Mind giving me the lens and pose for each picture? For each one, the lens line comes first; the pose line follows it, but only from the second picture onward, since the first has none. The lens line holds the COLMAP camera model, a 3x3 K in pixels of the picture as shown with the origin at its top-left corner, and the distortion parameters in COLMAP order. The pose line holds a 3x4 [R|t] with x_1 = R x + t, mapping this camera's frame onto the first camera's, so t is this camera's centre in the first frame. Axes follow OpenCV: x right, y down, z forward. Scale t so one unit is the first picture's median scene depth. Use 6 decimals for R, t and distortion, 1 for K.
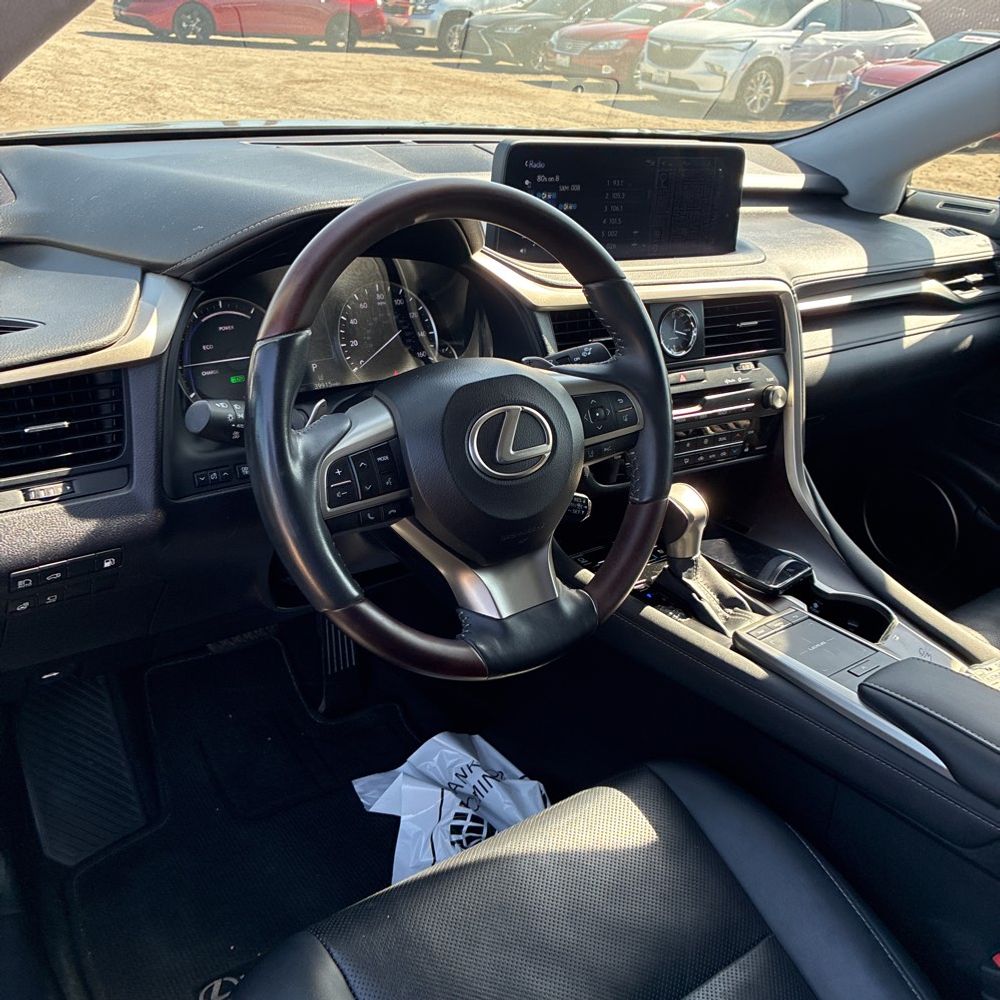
lens RADIAL K [[1032.6, 0, 499.0], [0, 1032.6, 493.1], [0, 0, 1]] dist [0.024551, 0.000000]
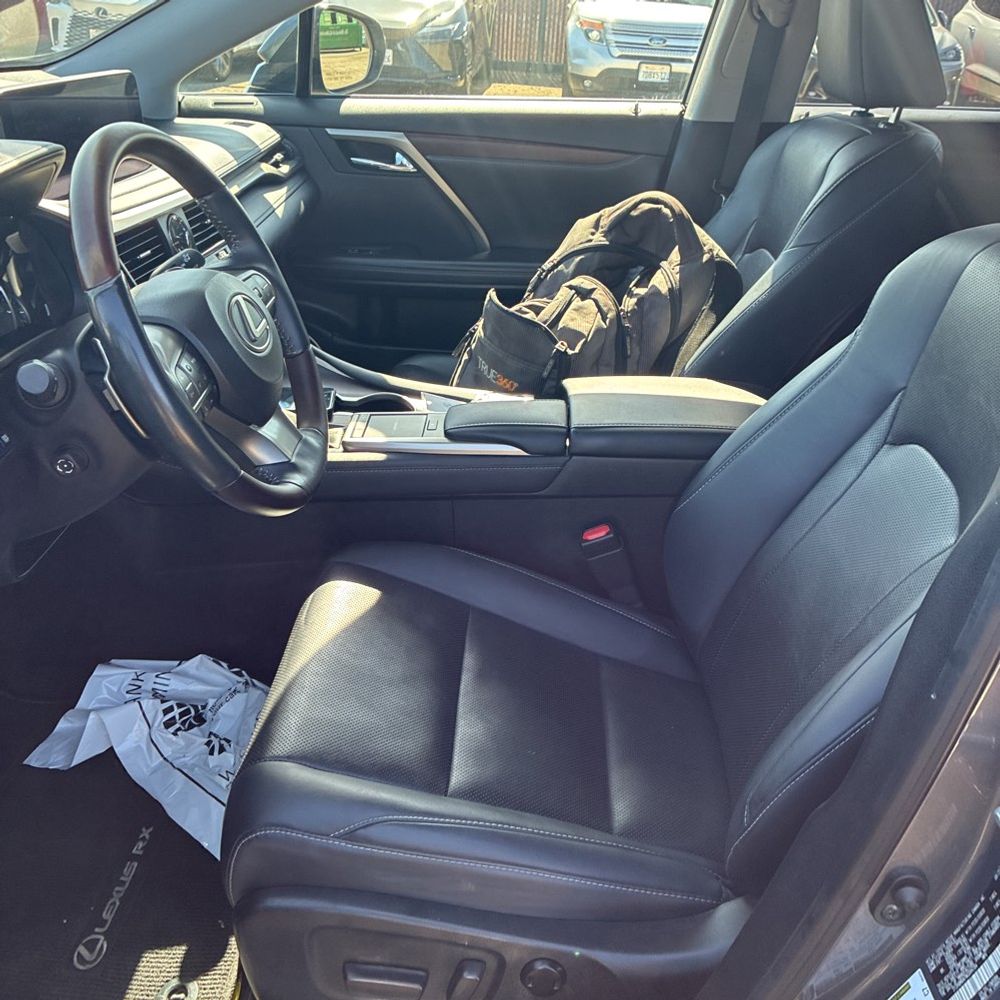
lens RADIAL K [[1032.6, 0, 506.5], [0, 1032.6, 505.3], [0, 0, 1]] dist [0.024551, 0.000000]
pose [[0.616755, -0.406744, 0.673923, -0.474153], [0.344033, 0.909338, 0.233978, -0.023929], [-0.707993, 0.087545, 0.700772, -0.058188]]
